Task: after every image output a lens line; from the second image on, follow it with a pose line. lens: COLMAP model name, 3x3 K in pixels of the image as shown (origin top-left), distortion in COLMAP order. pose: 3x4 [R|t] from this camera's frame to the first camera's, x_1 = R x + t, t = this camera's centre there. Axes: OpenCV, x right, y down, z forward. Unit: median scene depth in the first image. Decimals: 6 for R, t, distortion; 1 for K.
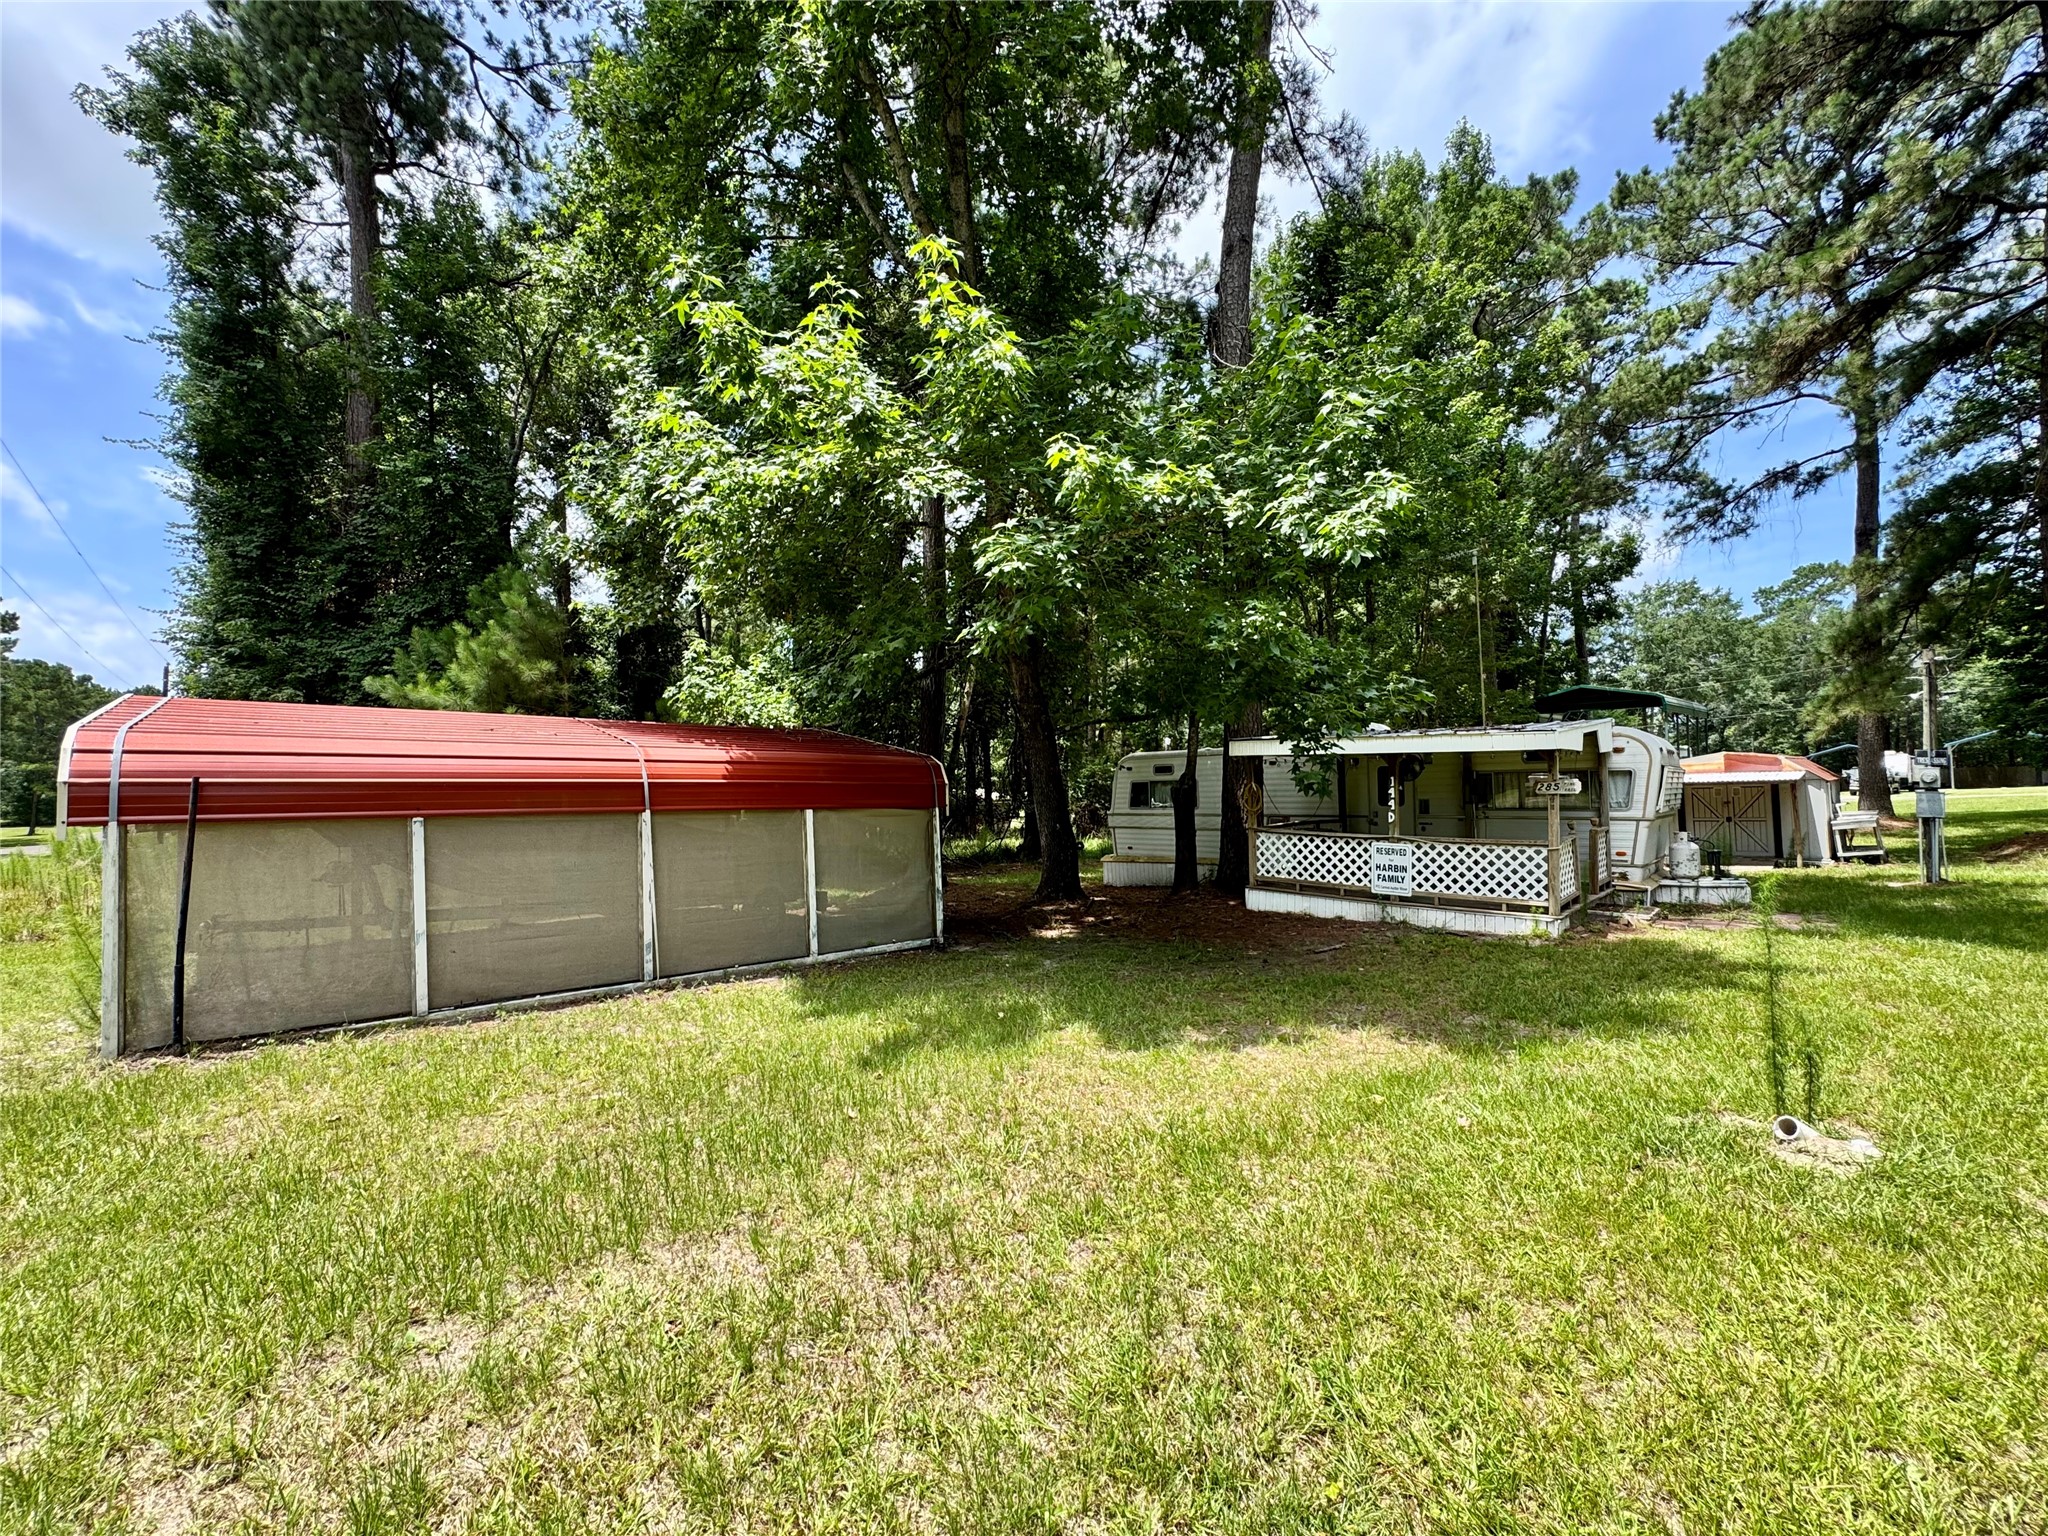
lens RADIAL K [[816.5, 0, 1024.0], [0, 816.5, 768.0], [0, 0, 1]] dist [-0.003116, 0.000162]
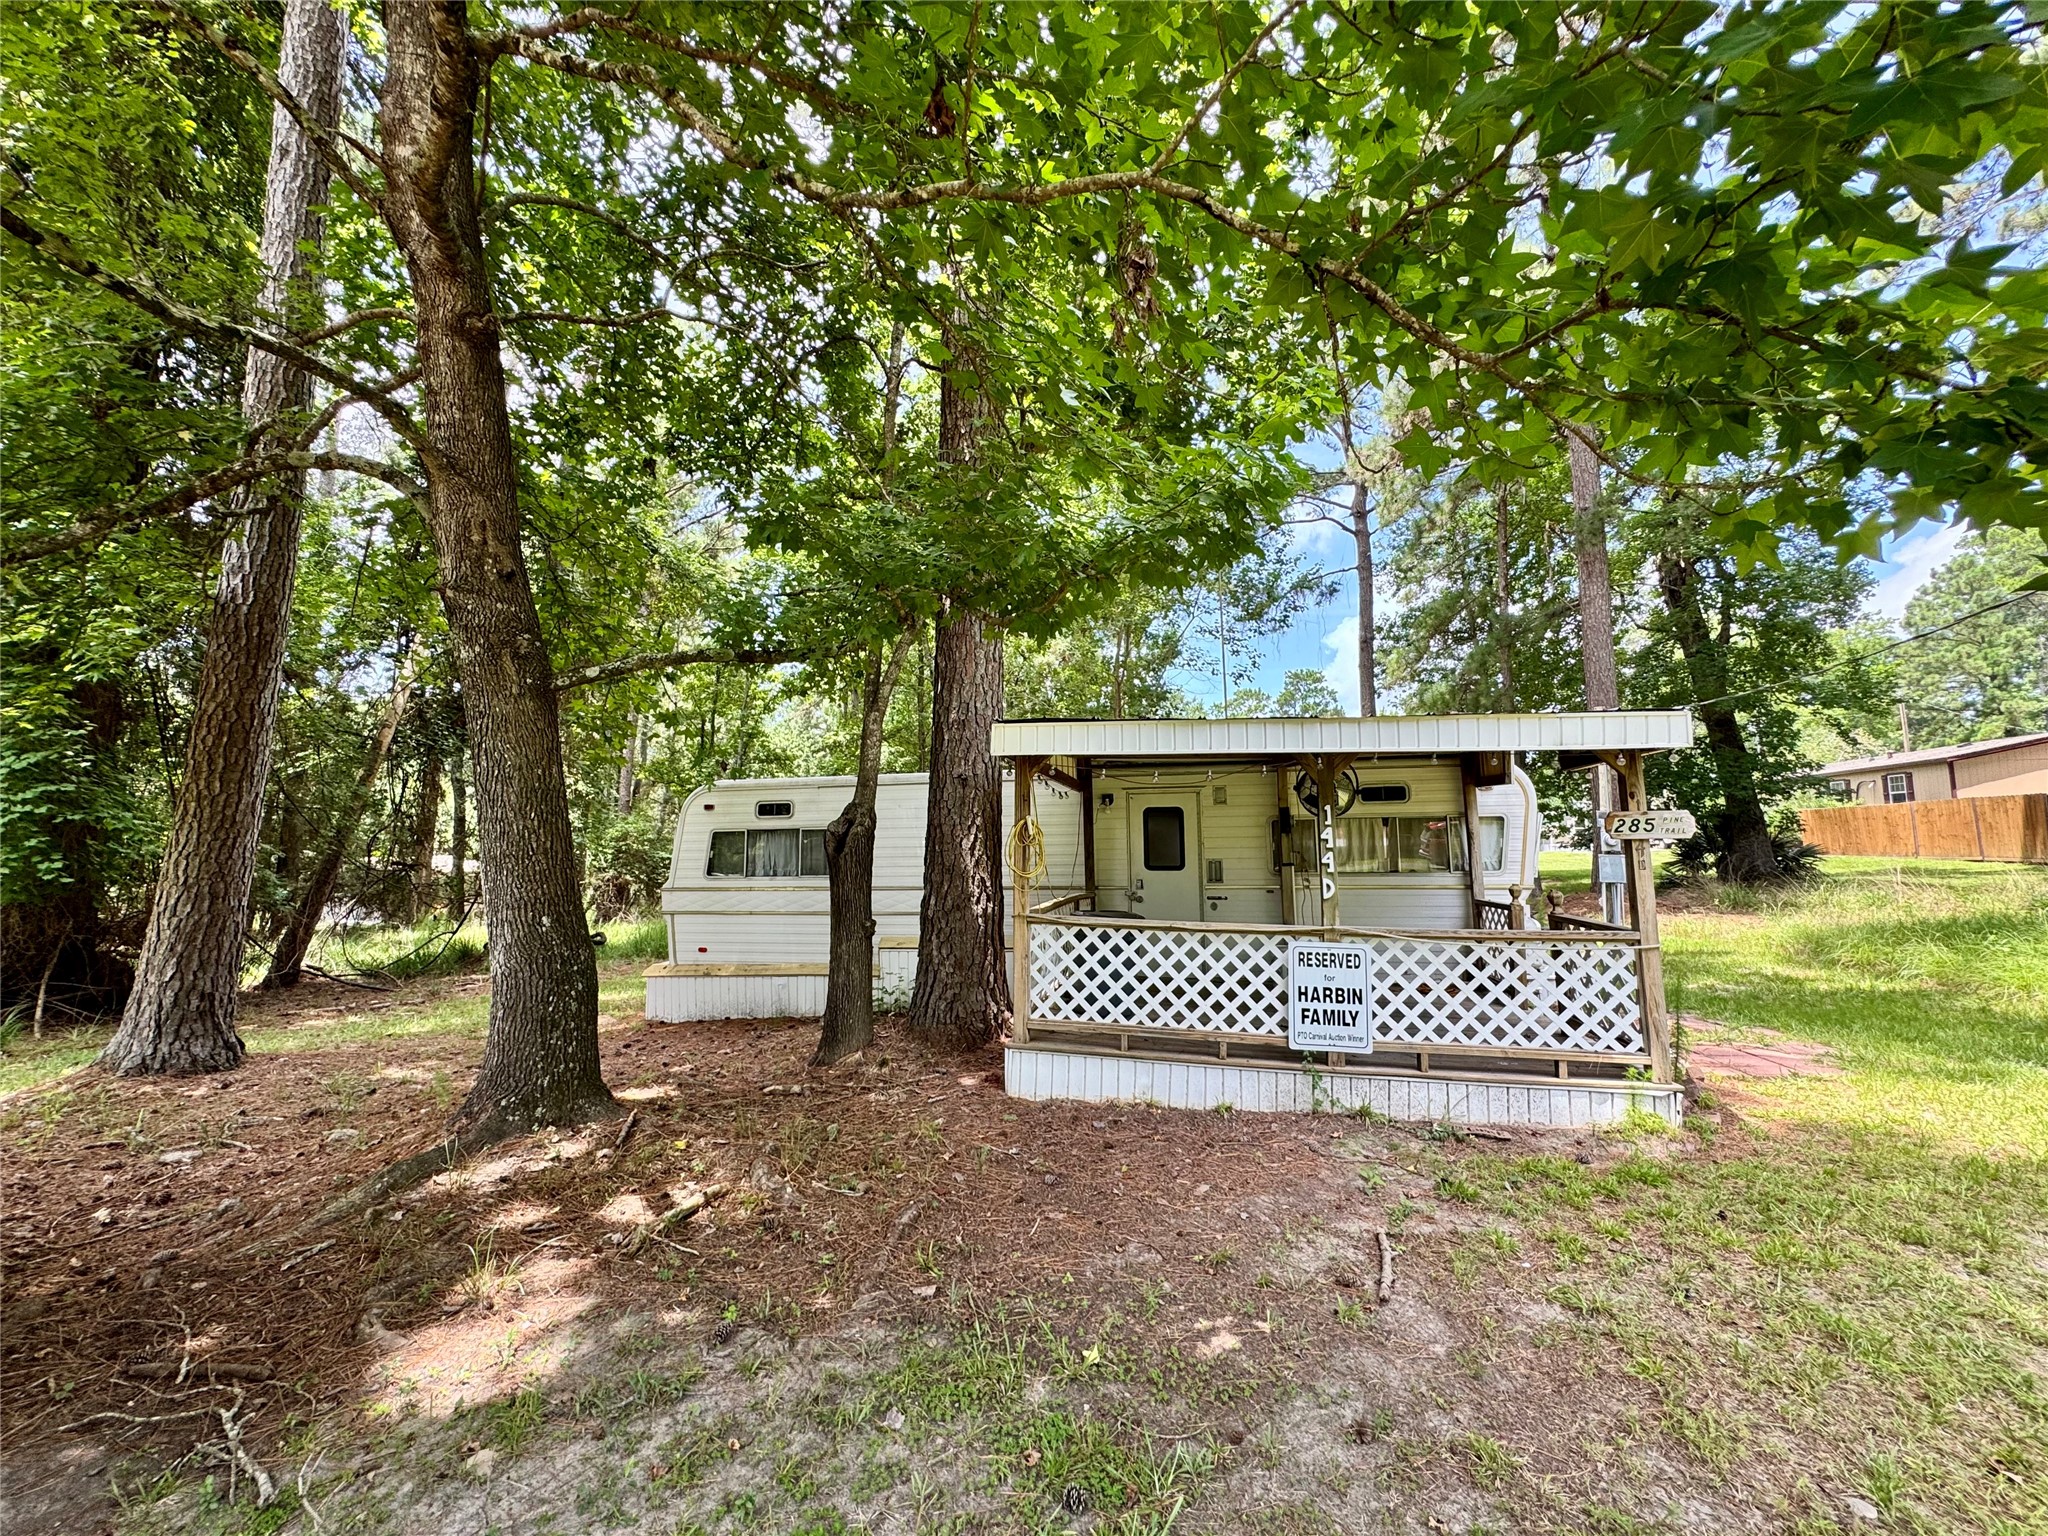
lens RADIAL K [[816.5, 0, 1024.0], [0, 816.5, 768.0], [0, 0, 1]] dist [-0.003116, 0.000162]
pose [[0.855937, 0.064242, 0.513074, 0.038823], [-0.018085, 0.995364, -0.094459, 0.036059], [-0.516764, 0.071572, 0.853131, 0.635186]]
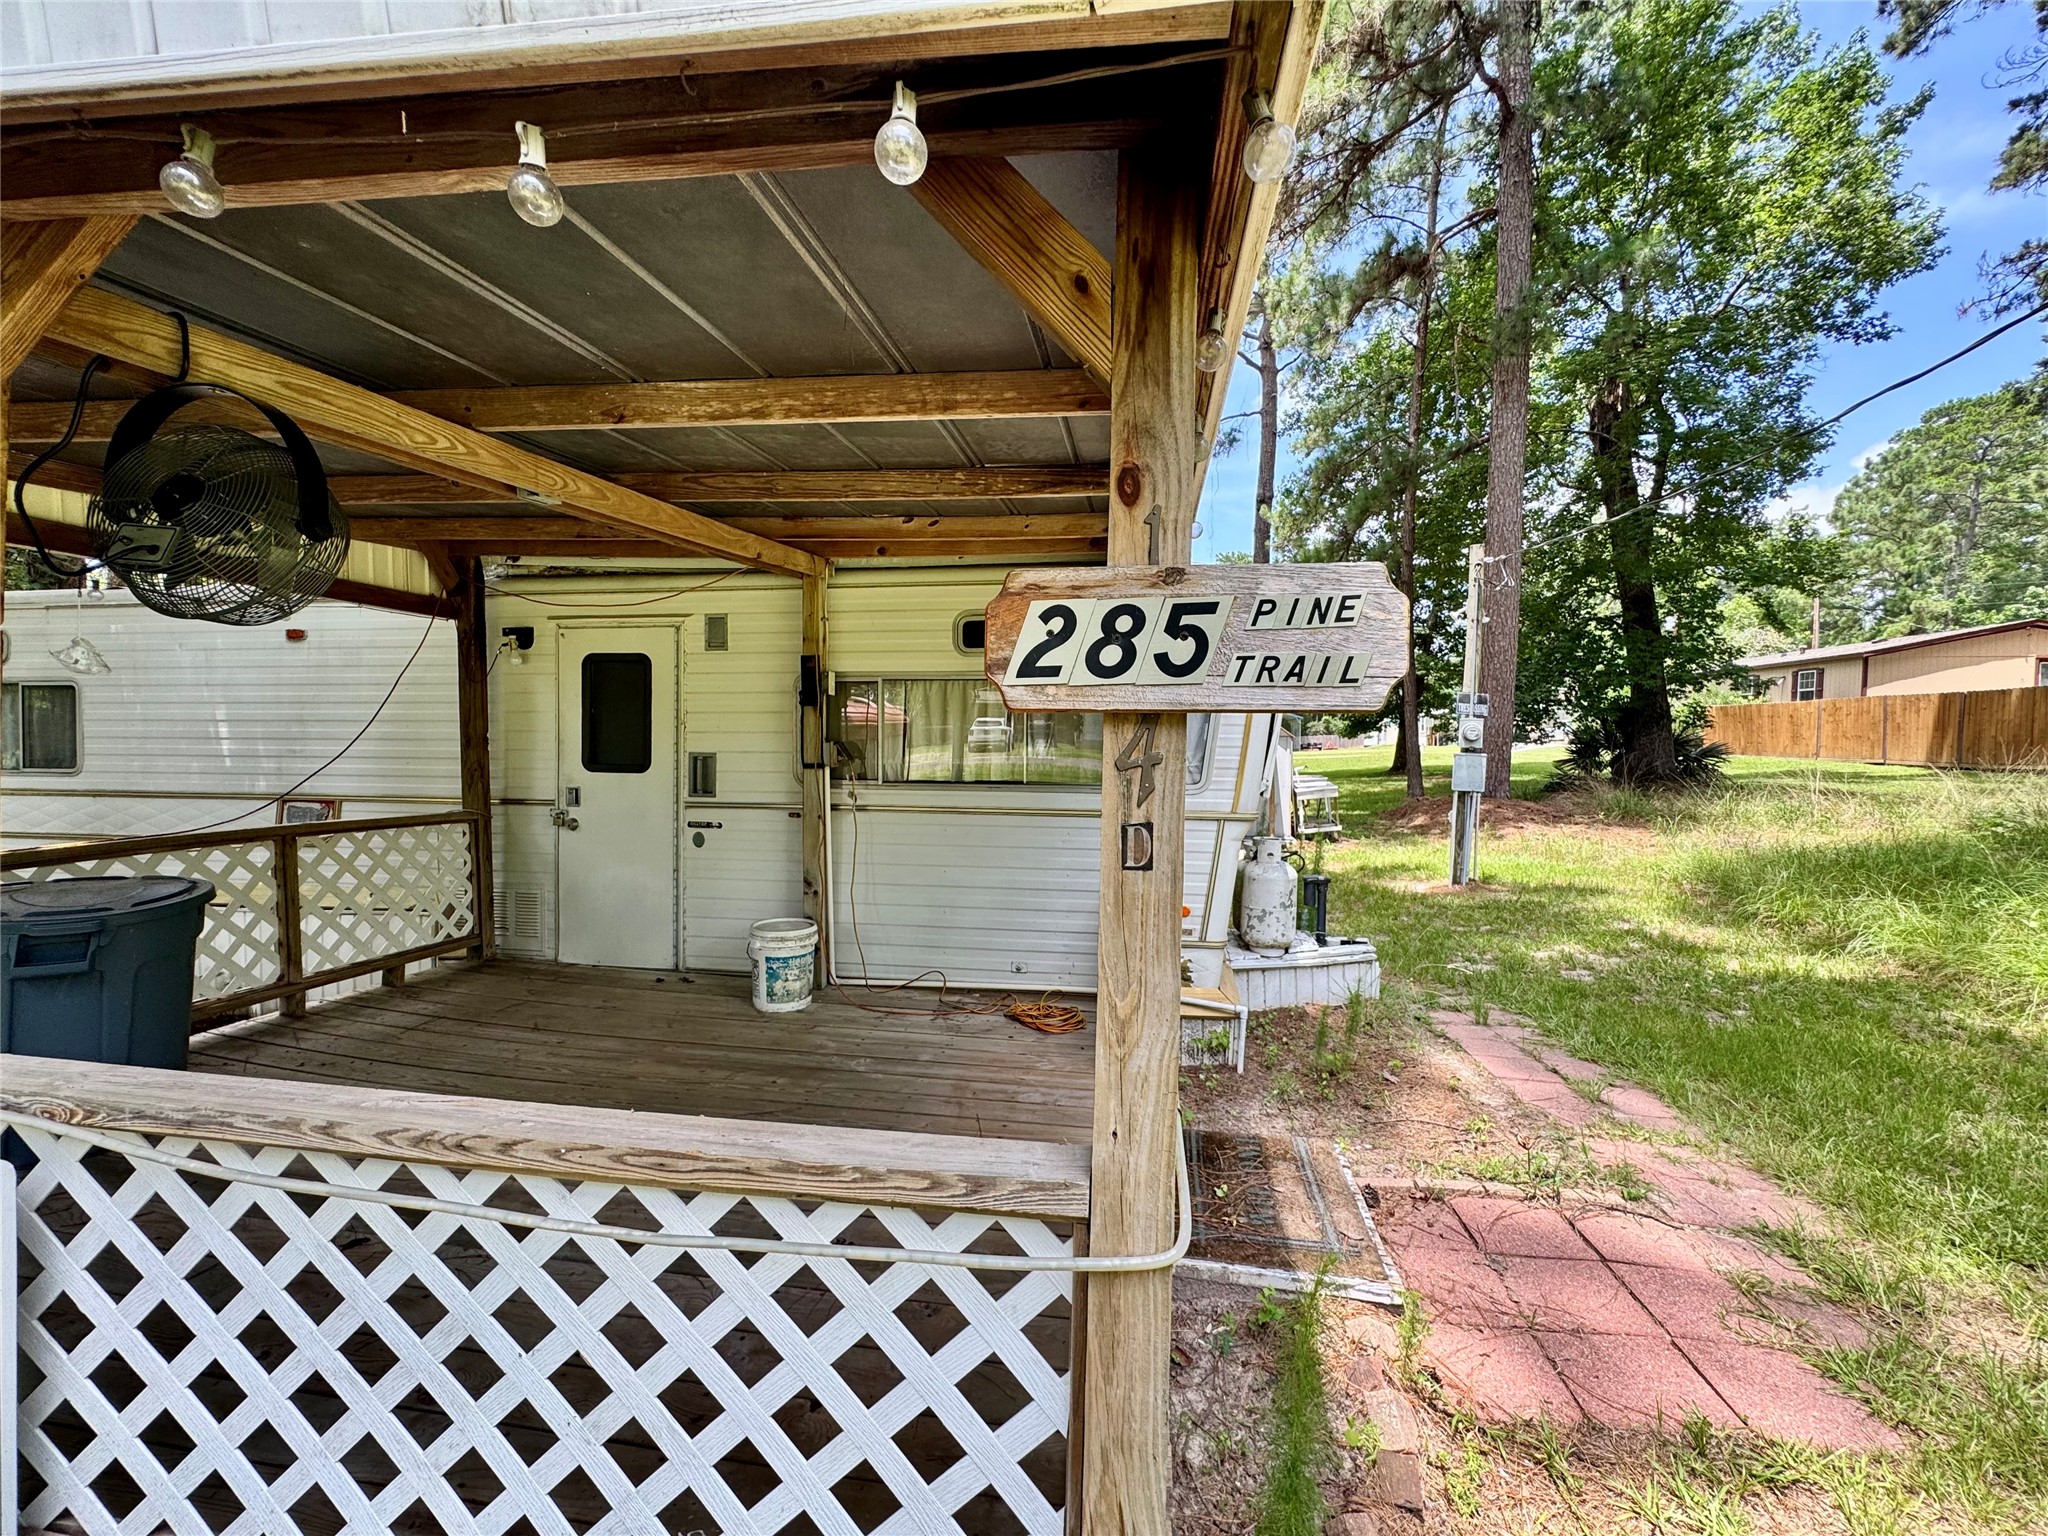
lens RADIAL K [[816.5, 0, 1024.0], [0, 816.5, 768.0], [0, 0, 1]] dist [-0.003116, 0.000162]
pose [[0.816571, 0.004186, 0.577229, 0.485223], [-0.036534, 0.998344, 0.044443, 0.029184], [-0.576087, -0.057380, 0.815372, 0.776547]]
